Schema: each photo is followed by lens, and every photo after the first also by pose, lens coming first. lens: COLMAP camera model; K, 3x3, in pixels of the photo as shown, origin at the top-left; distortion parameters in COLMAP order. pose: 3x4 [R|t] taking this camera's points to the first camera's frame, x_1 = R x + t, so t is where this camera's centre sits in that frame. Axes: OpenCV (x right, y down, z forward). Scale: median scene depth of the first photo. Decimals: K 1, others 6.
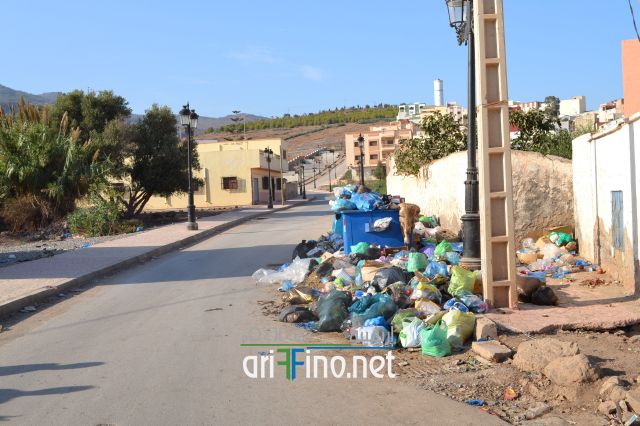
lens RADIAL K [[703.5, 0, 320.0], [0, 703.5, 213.0], [0, 0, 1]] dist [-0.065731, -0.004272]
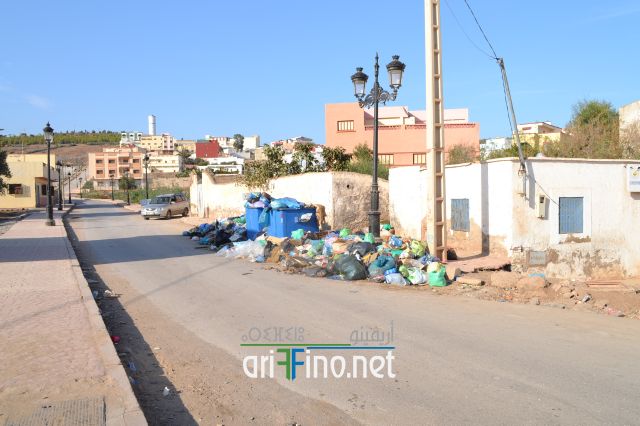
lens RADIAL K [[516.3, 0, 320.0], [0, 516.3, 213.0], [0, 0, 1]] dist [-0.078659, -0.000744]
pose [[0.880007, 0.009552, 0.474864, -0.075917], [-0.006293, 0.999944, -0.008451, 0.002760], [-0.474918, 0.004448, 0.880019, -0.002361]]
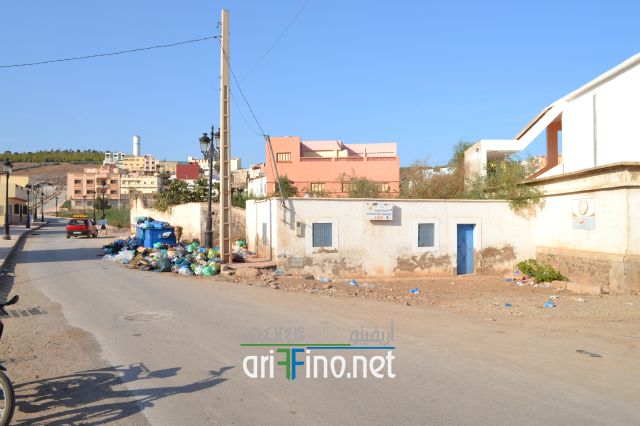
lens RADIAL K [[516.3, 0, 320.0], [0, 516.3, 213.0], [0, 0, 1]] dist [-0.078659, -0.000744]
pose [[0.866744, 0.042153, 0.496968, -0.054725], [-0.018808, 0.998476, -0.051888, 0.004045], [-0.498398, 0.035627, 0.866216, -0.120251]]
